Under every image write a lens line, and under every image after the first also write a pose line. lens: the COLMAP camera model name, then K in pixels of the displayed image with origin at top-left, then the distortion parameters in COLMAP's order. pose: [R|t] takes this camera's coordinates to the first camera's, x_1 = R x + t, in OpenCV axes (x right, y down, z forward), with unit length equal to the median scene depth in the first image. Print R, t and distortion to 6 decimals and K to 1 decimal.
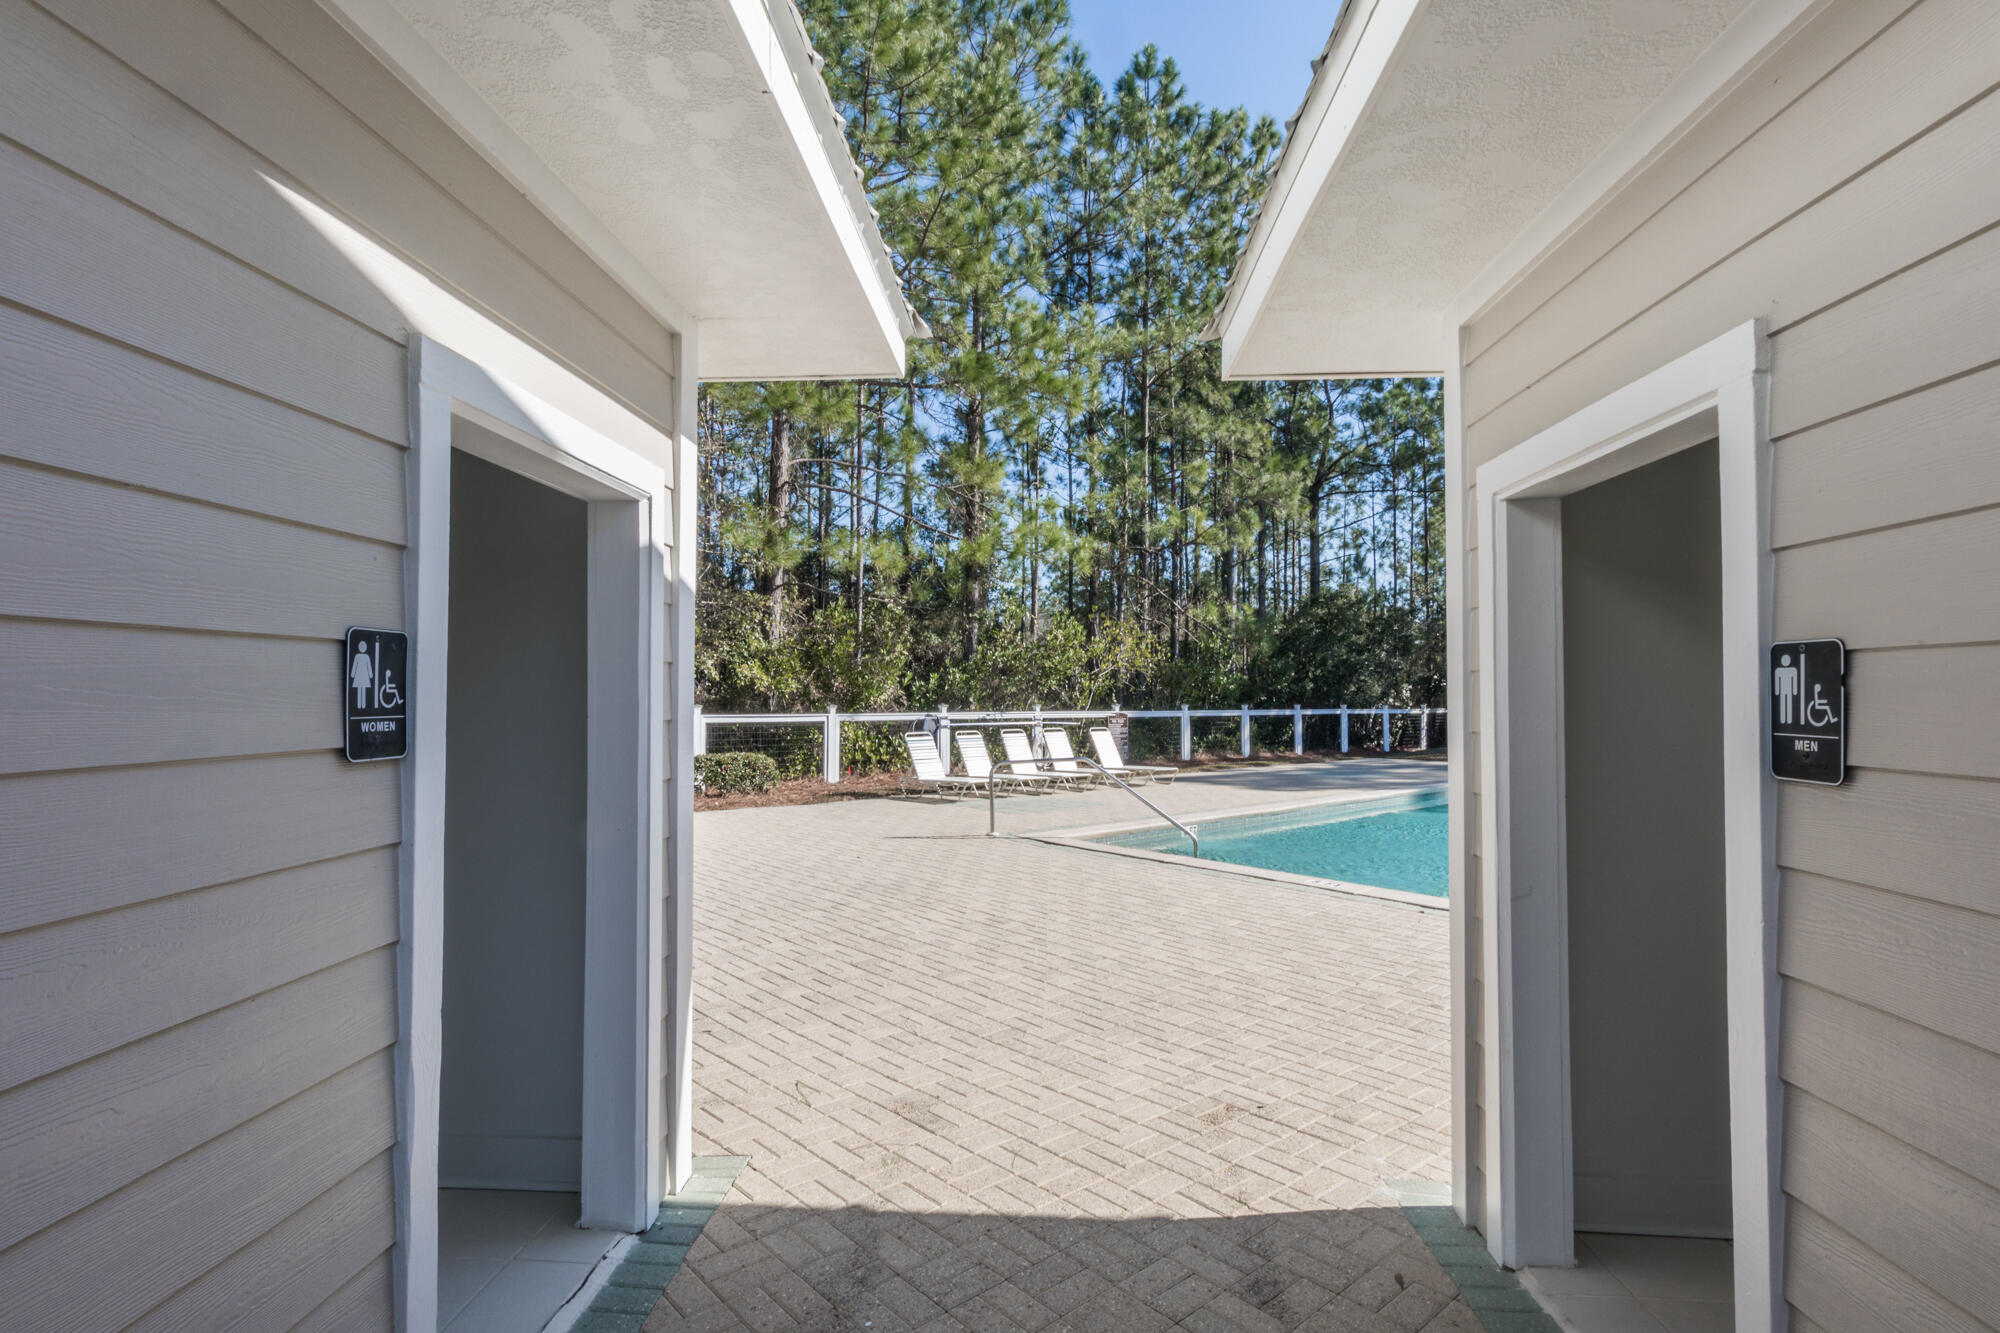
lens RADIAL K [[972.0, 0, 995.8], [0, 972.0, 678.2], [0, 0, 1]] dist [-0.000477, -0.000007]
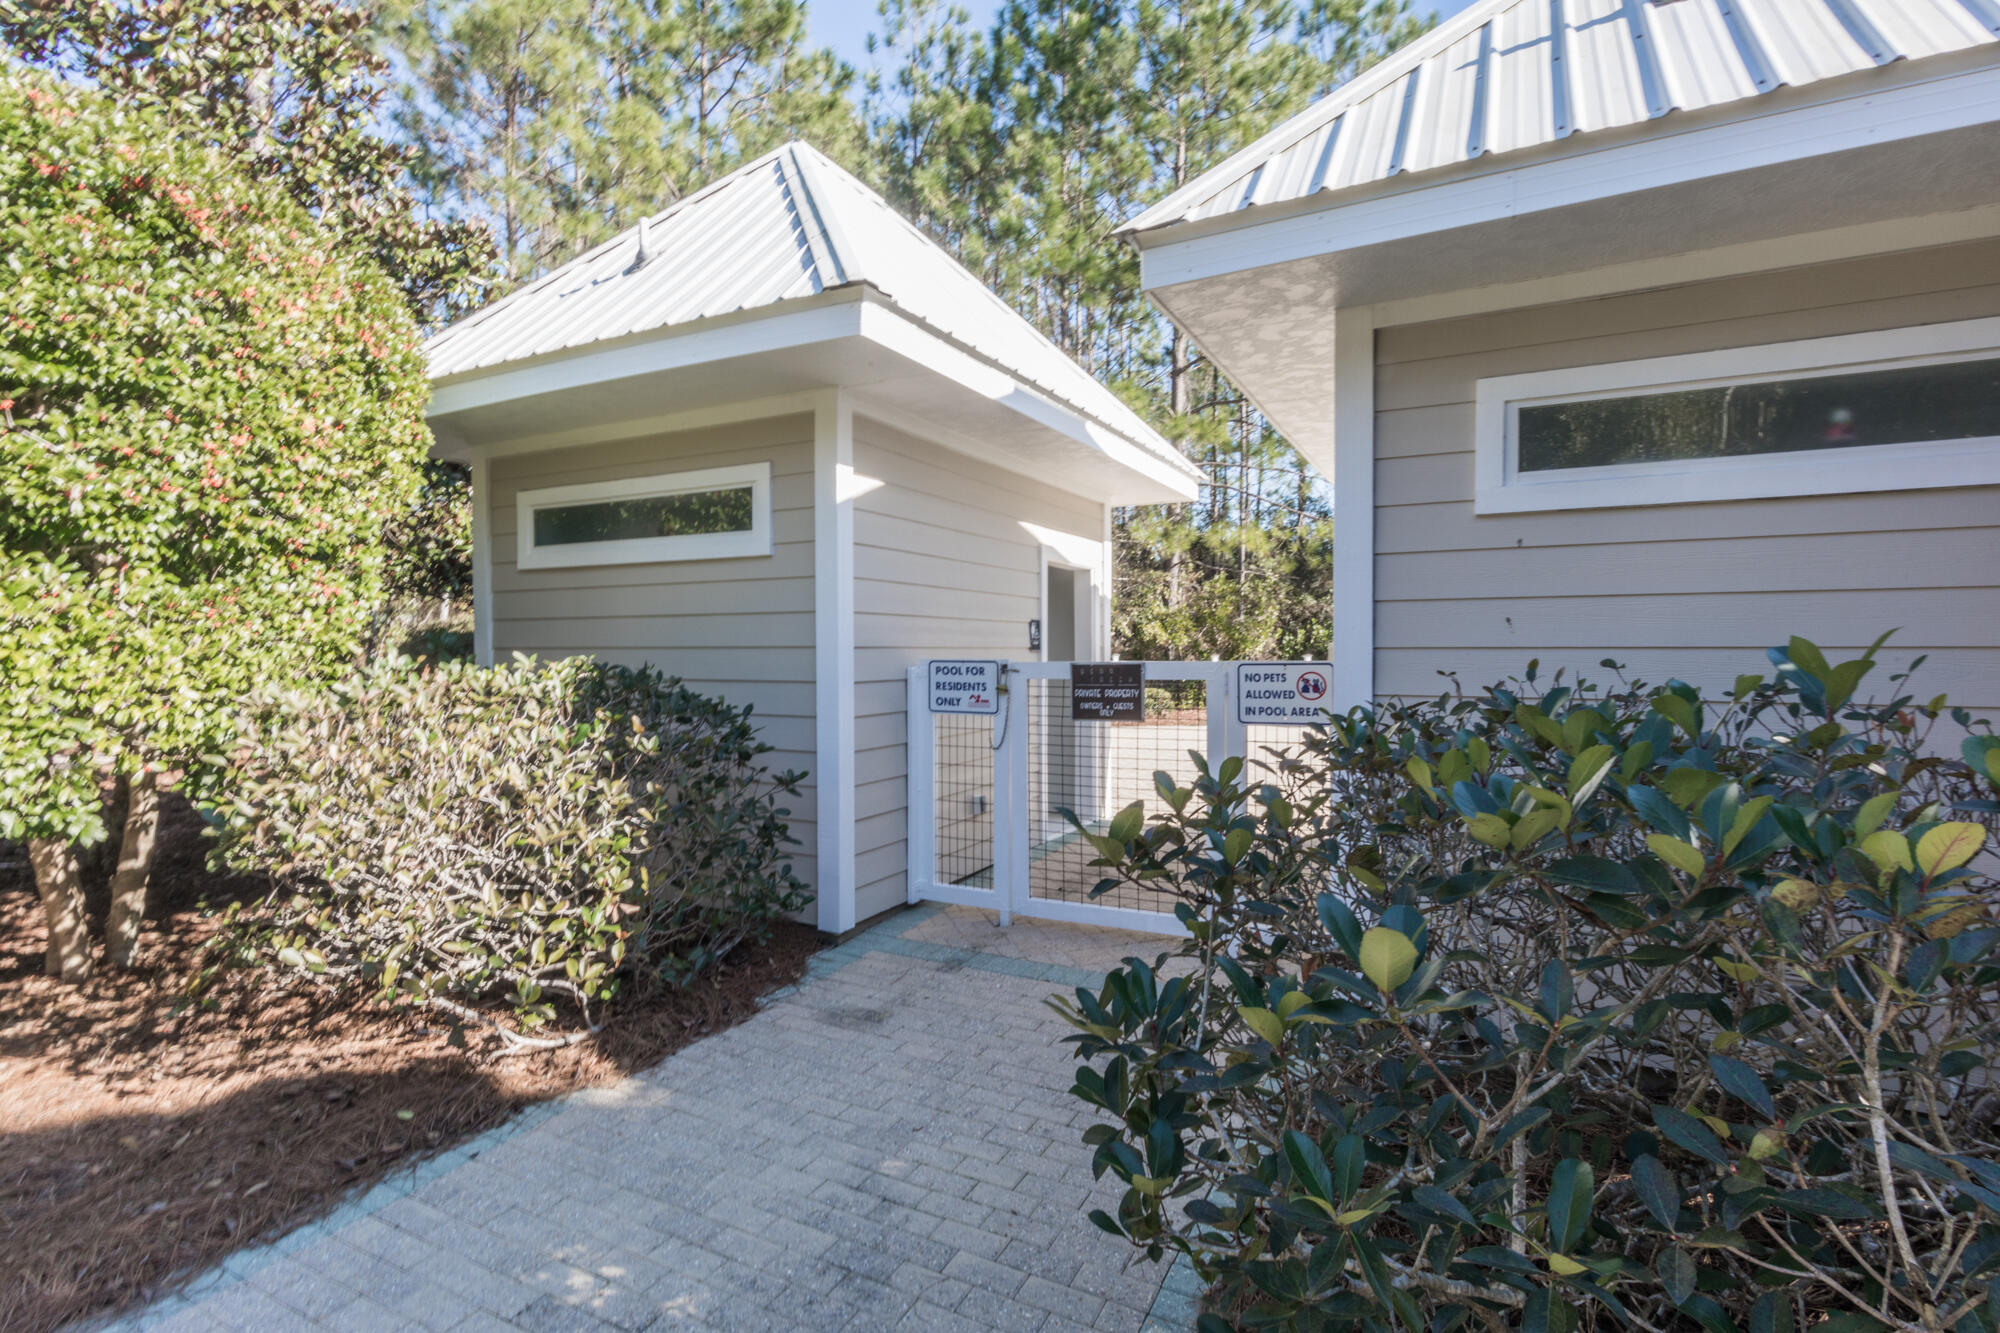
lens RADIAL K [[972.0, 0, 997.5], [0, 972.0, 660.8], [0, 0, 1]] dist [-0.000477, -0.000007]
pose [[0.912120, -0.000217, -0.409923, 0.097375], [0.010287, 0.999697, 0.022360, 0.003362], [0.409794, -0.024612, 0.911846, -0.303648]]
